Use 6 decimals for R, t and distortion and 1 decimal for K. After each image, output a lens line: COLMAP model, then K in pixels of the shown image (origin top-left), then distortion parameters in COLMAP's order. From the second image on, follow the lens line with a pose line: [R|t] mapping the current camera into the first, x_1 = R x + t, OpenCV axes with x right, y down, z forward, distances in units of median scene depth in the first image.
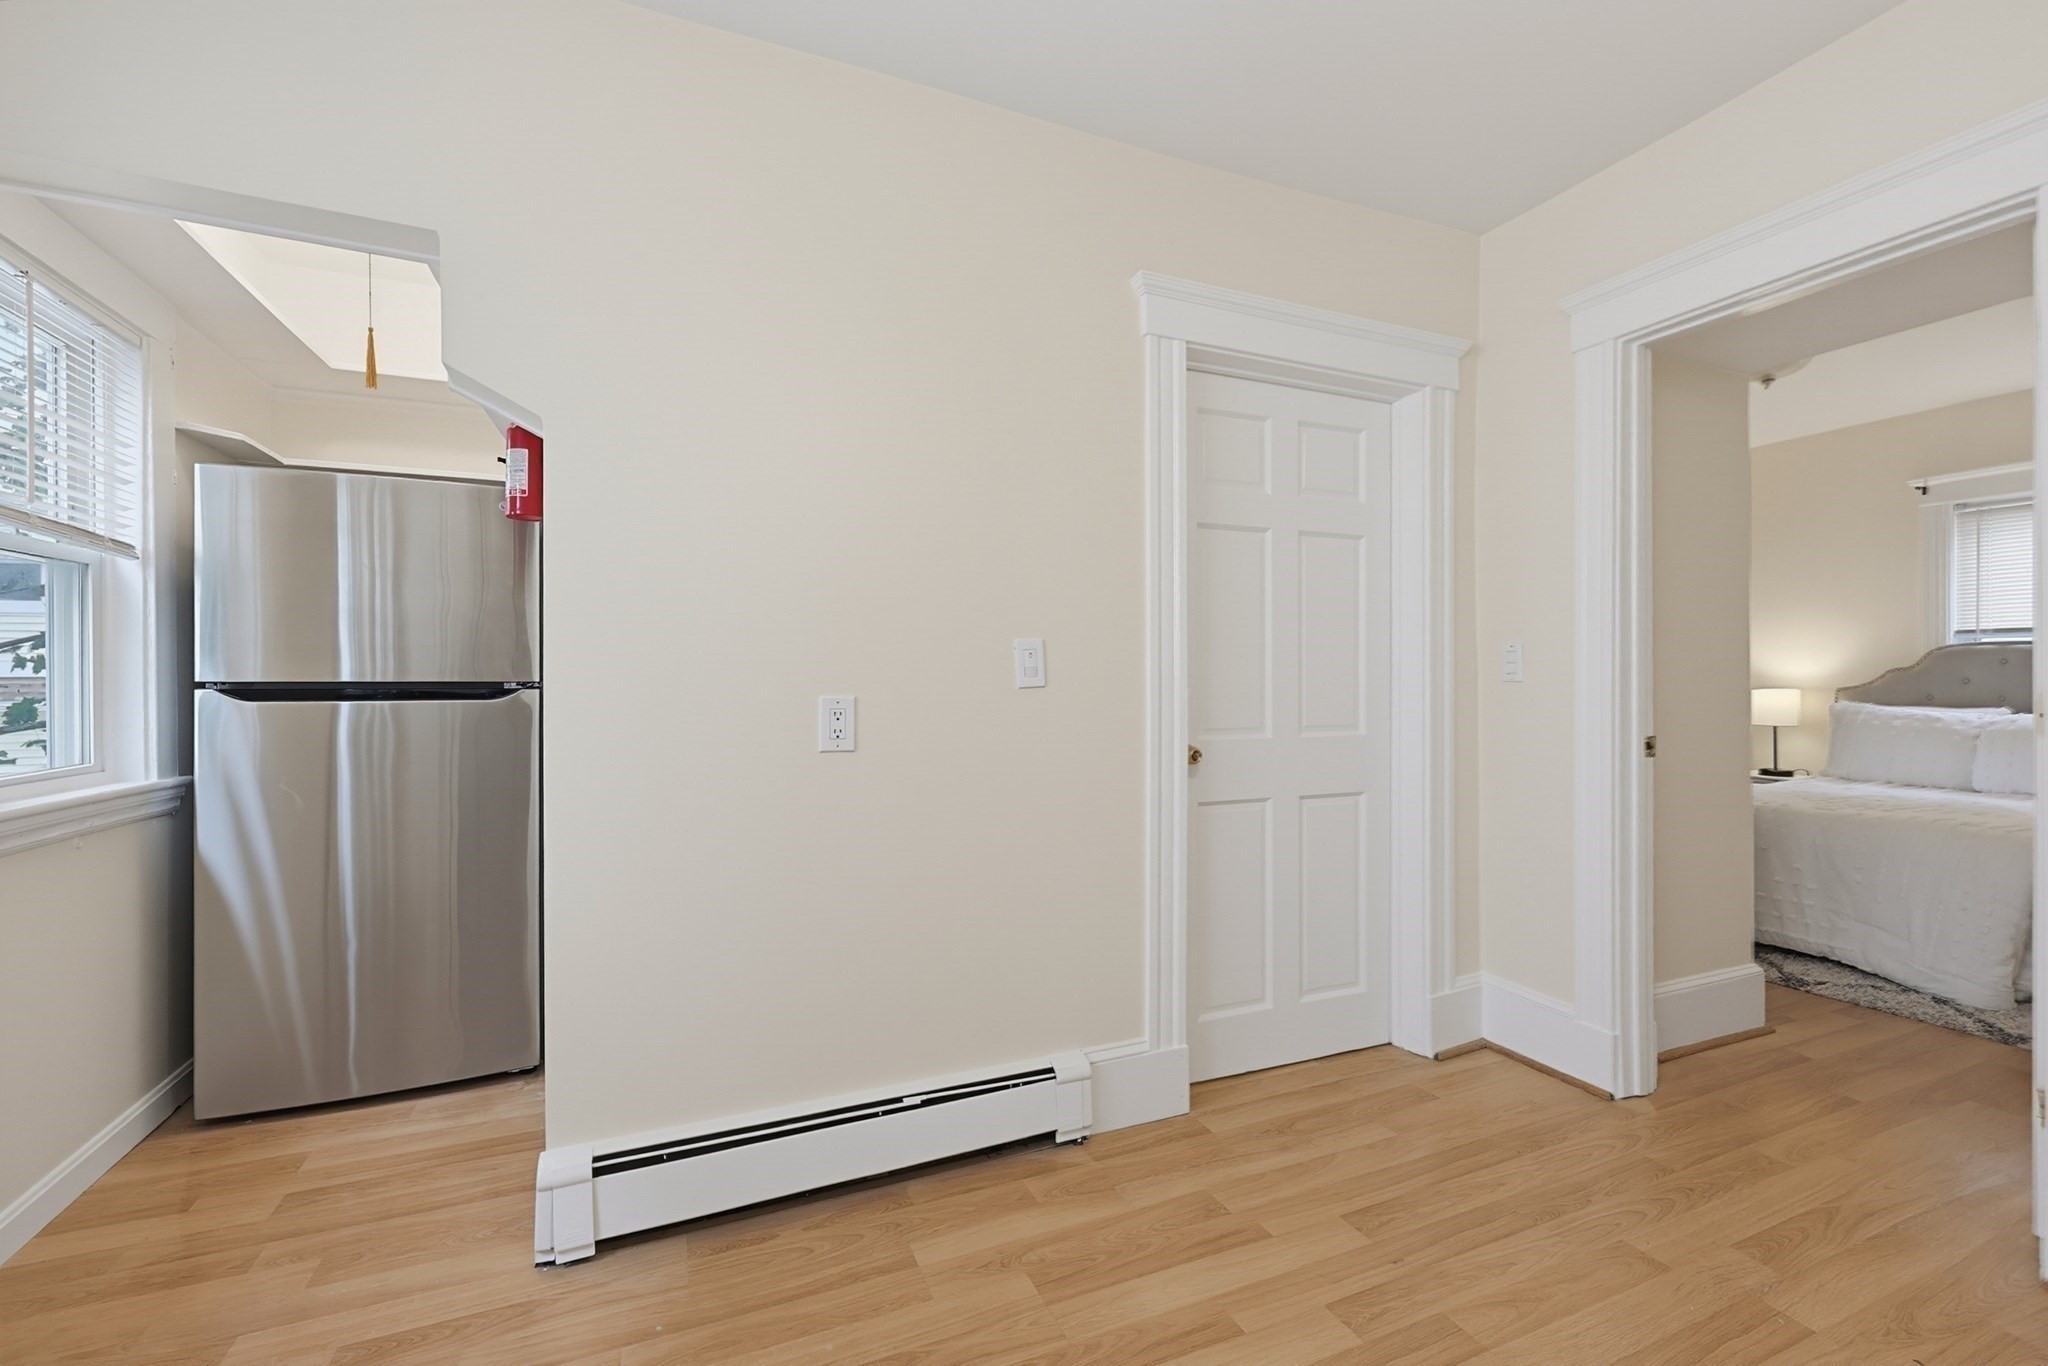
lens RADIAL K [[874.5, 0, 1033.3], [0, 874.5, 678.6], [0, 0, 1]] dist [0.001827, 0.000750]
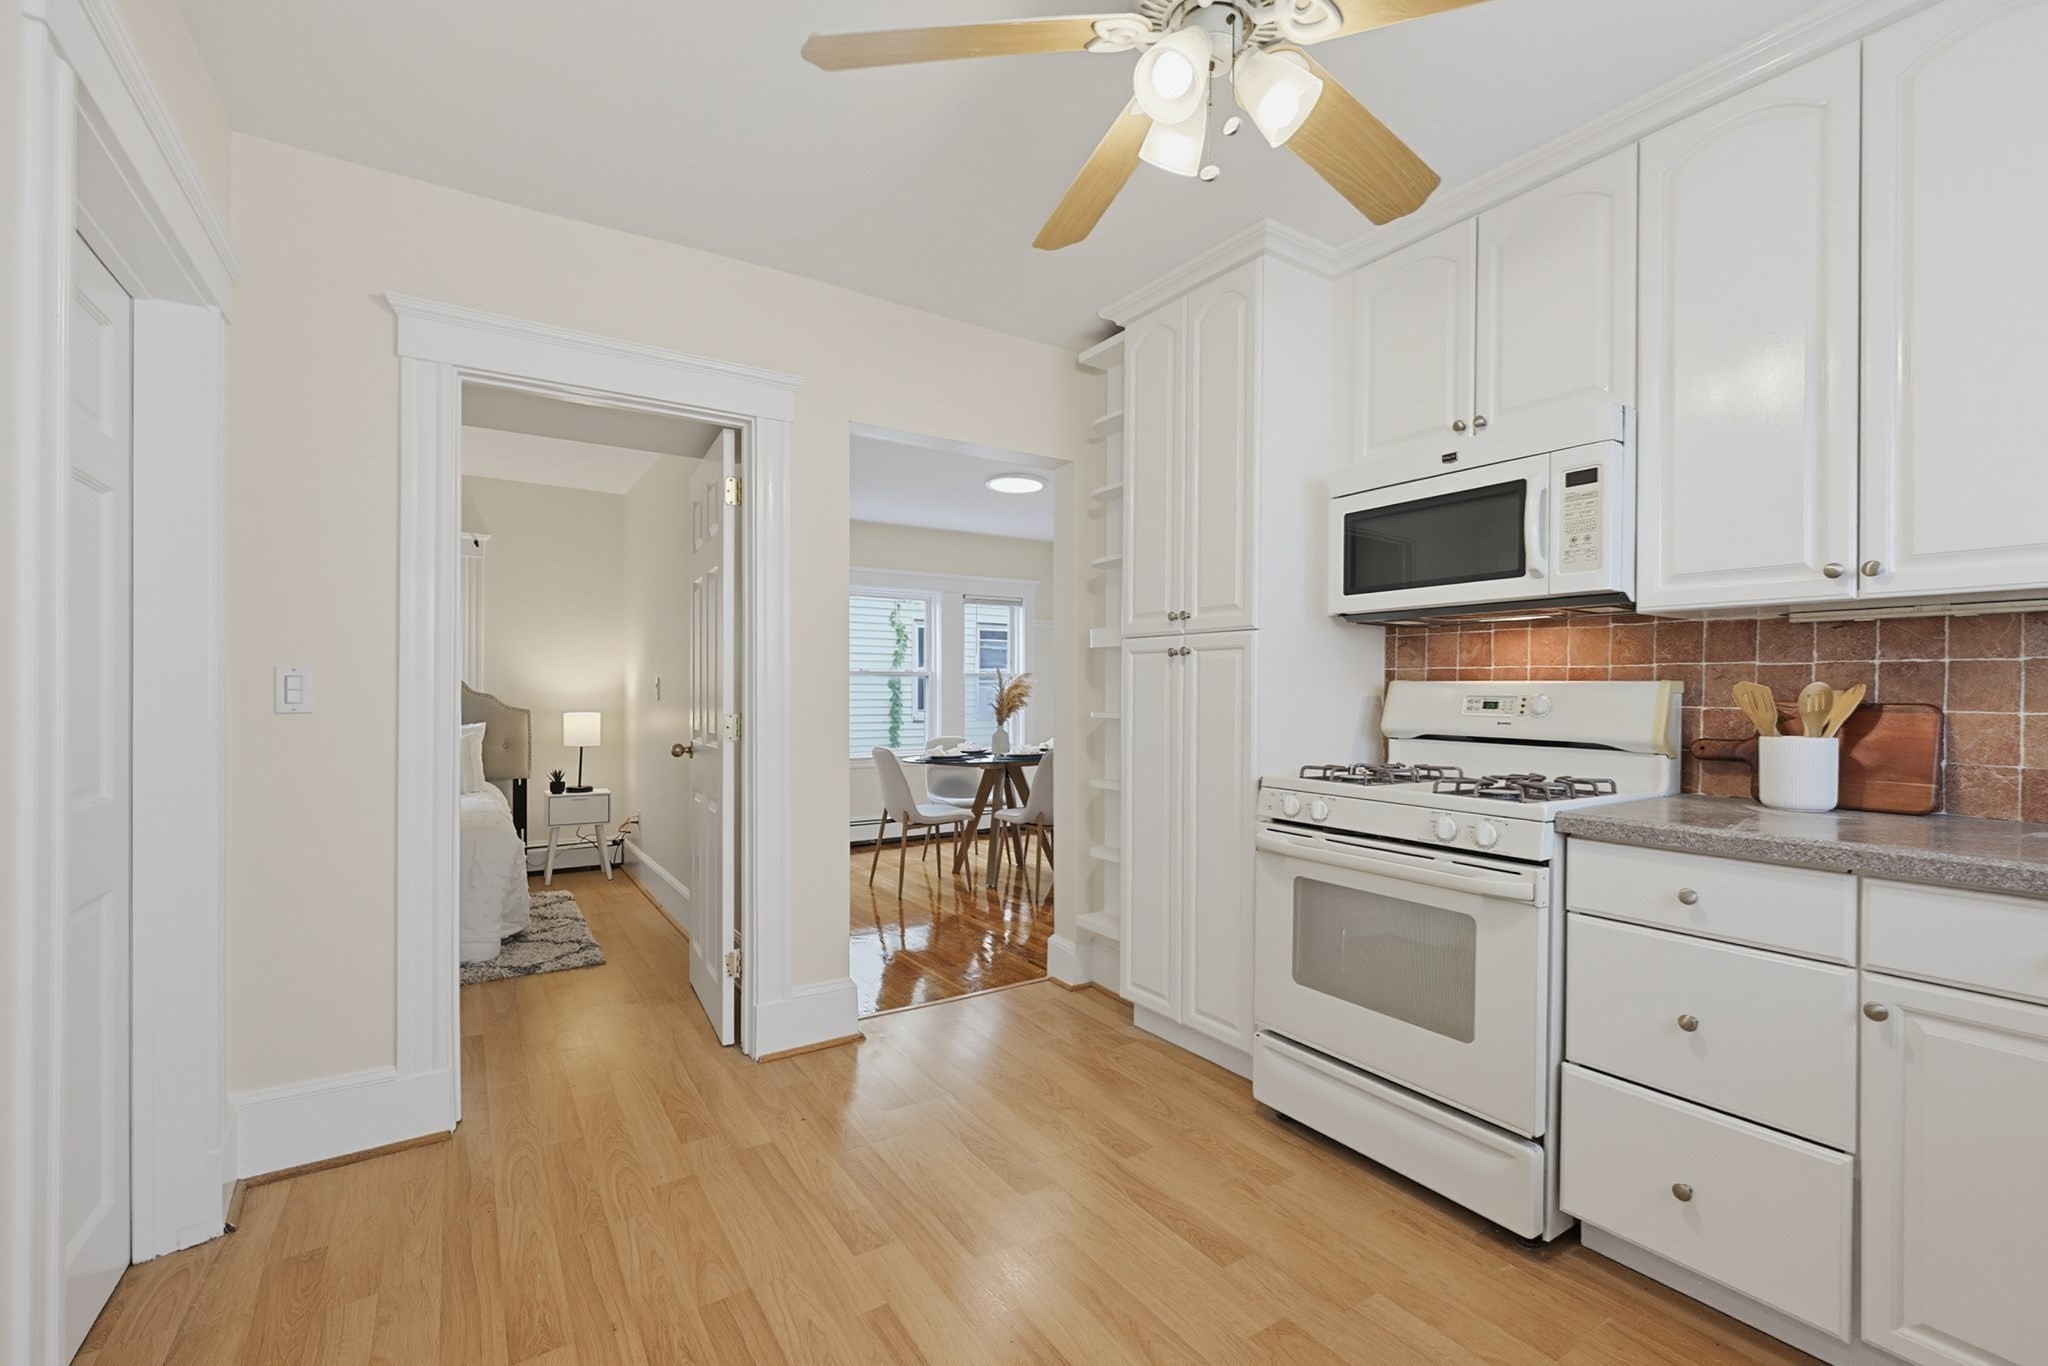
lens RADIAL K [[874.5, 0, 1034.3], [0, 874.5, 695.2], [0, 0, 1]] dist [0.001827, 0.000750]
pose [[-0.168204, 0.004735, 0.985741, -0.485178], [0.005789, 0.999976, -0.003816, -0.018778], [-0.985735, 0.005064, -0.168227, 0.555291]]
